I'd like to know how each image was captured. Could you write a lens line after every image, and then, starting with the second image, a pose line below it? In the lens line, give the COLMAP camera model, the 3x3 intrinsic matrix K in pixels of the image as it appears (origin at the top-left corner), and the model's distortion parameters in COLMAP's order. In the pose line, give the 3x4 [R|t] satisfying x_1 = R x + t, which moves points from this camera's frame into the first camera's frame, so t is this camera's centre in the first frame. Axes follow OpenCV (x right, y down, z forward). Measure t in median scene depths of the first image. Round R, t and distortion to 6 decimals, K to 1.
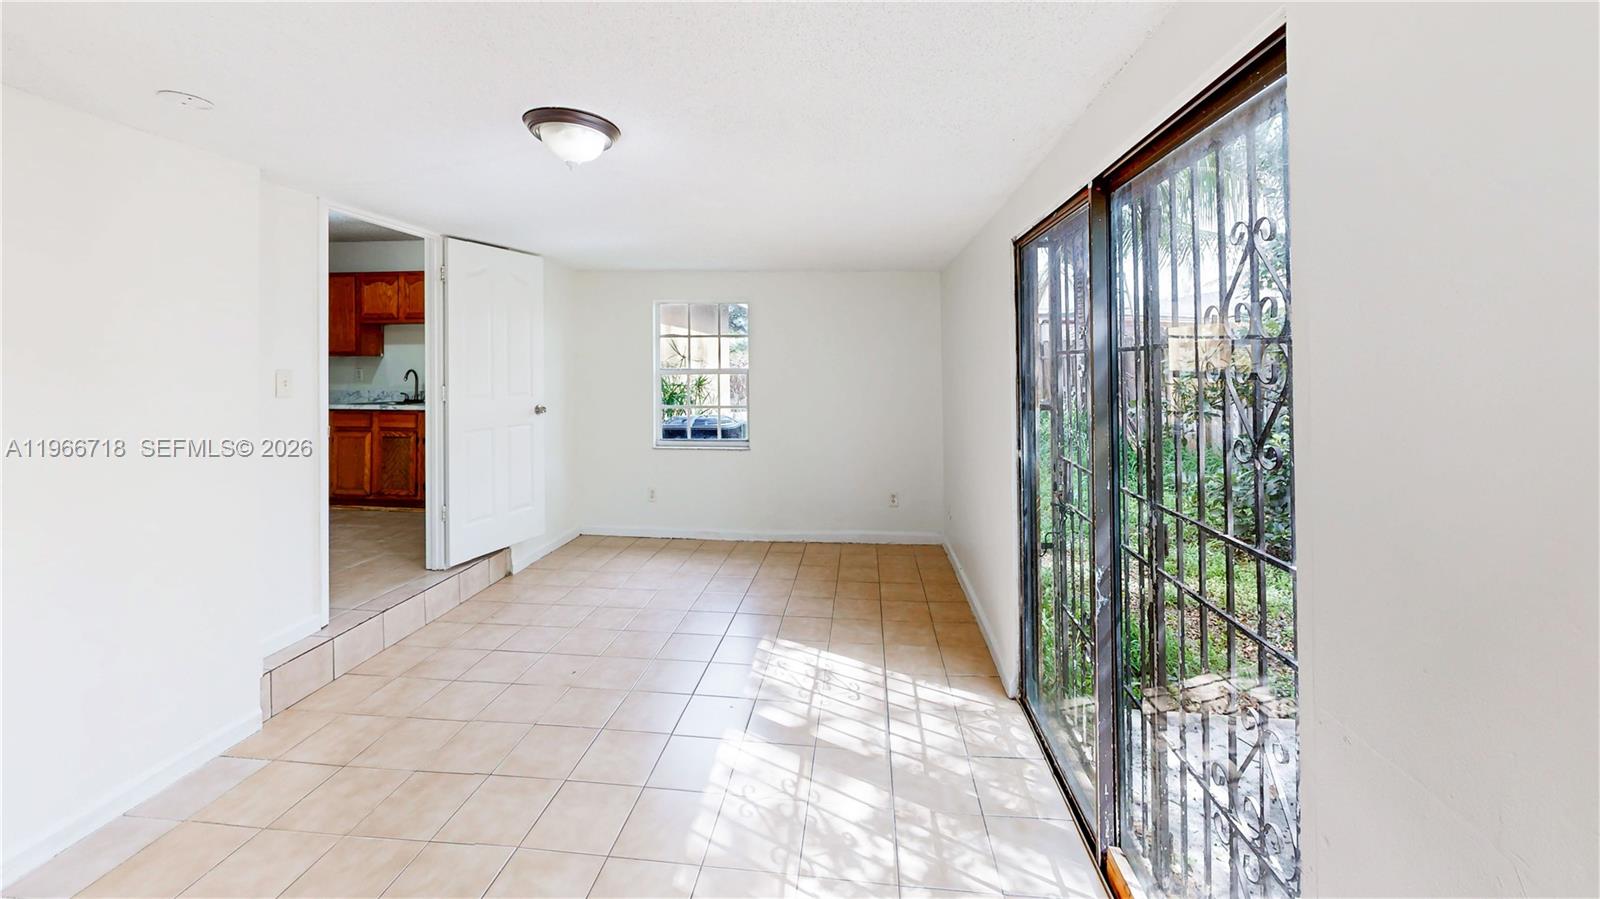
lens RADIAL K [[575.6, 0, 802.9], [0, 575.6, 362.7], [0, 0, 1]] dist [-0.000410, -0.000026]
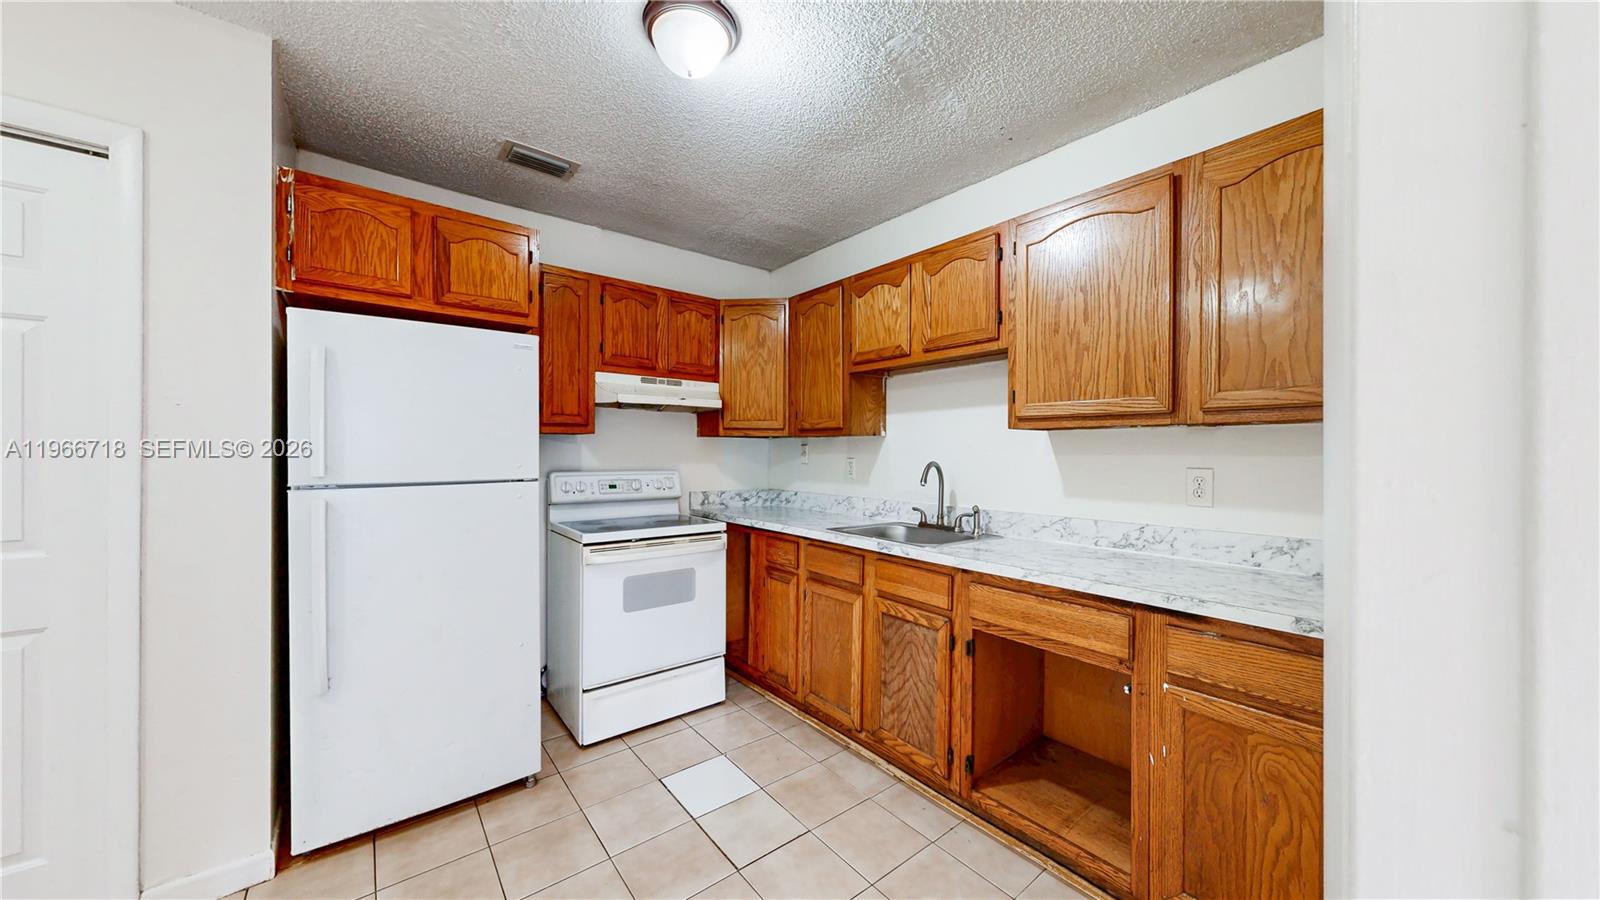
lens RADIAL K [[545.0, 0, 804.6], [0, 545.0, 462.4], [0, 0, 1]] dist [-0.001302, -0.000015]
pose [[0.707606, 0.017825, -0.706382, -0.446086], [0.000188, 0.999677, 0.025414, 0.001130], [0.706607, -0.018116, 0.707375, 0.618465]]
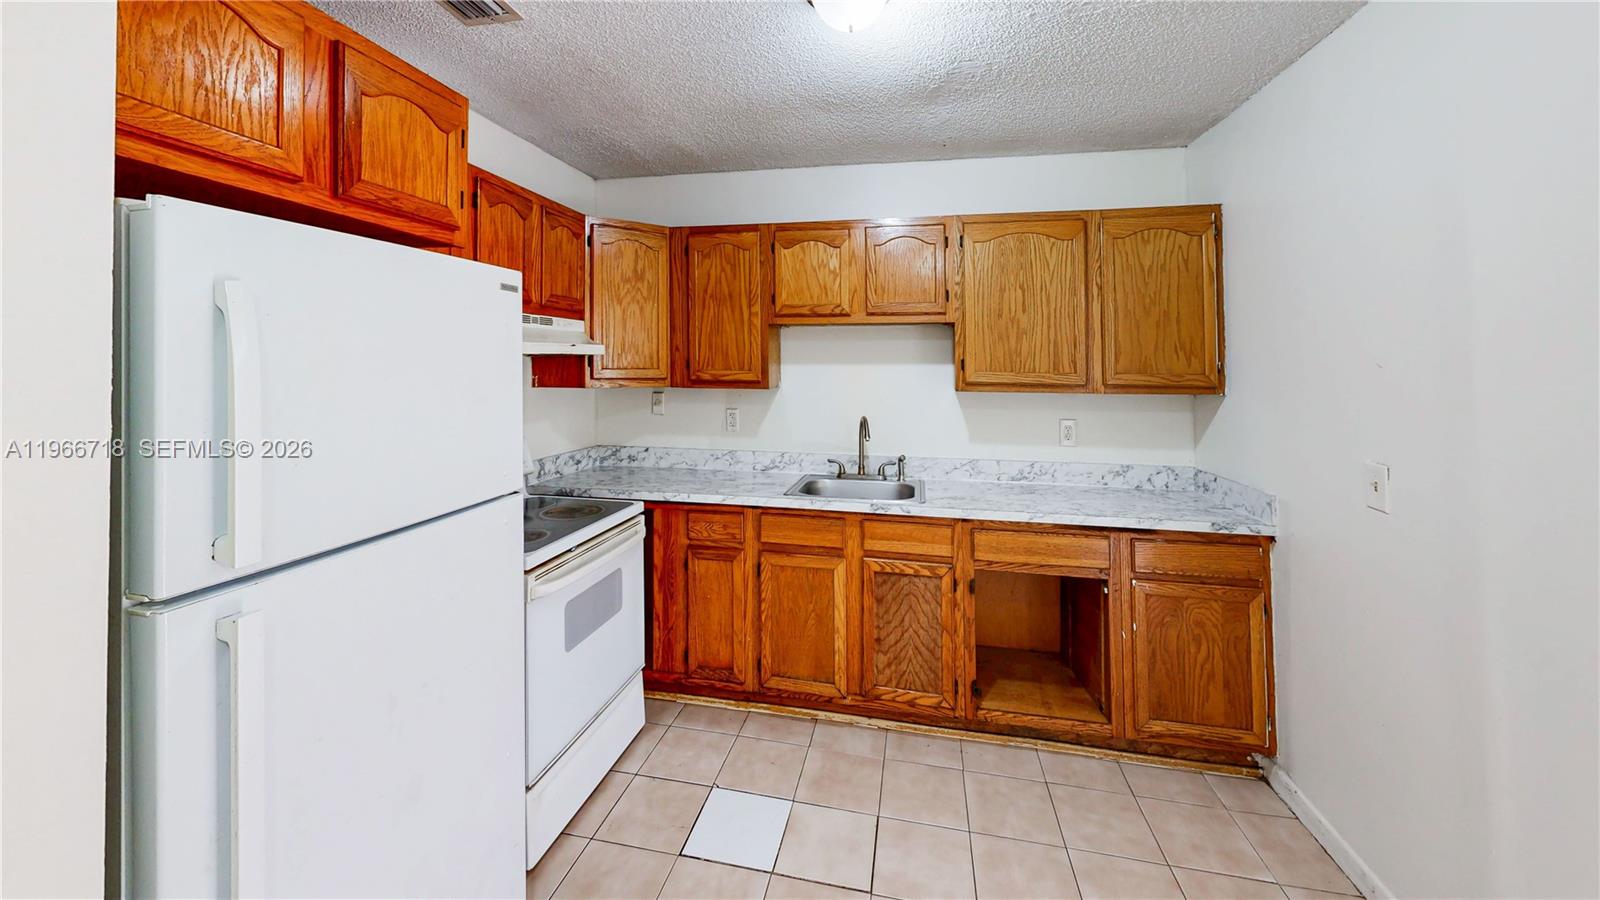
lens RADIAL K [[575.6, 0, 802.5], [0, 575.6, 357.4], [0, 0, 1]] dist [-0.000410, -0.000026]
pose [[0.995867, 0.007001, -0.090558, -0.700672], [-0.006981, 0.999975, 0.000539, -0.040163], [0.090560, 0.000096, 0.995891, 0.502261]]
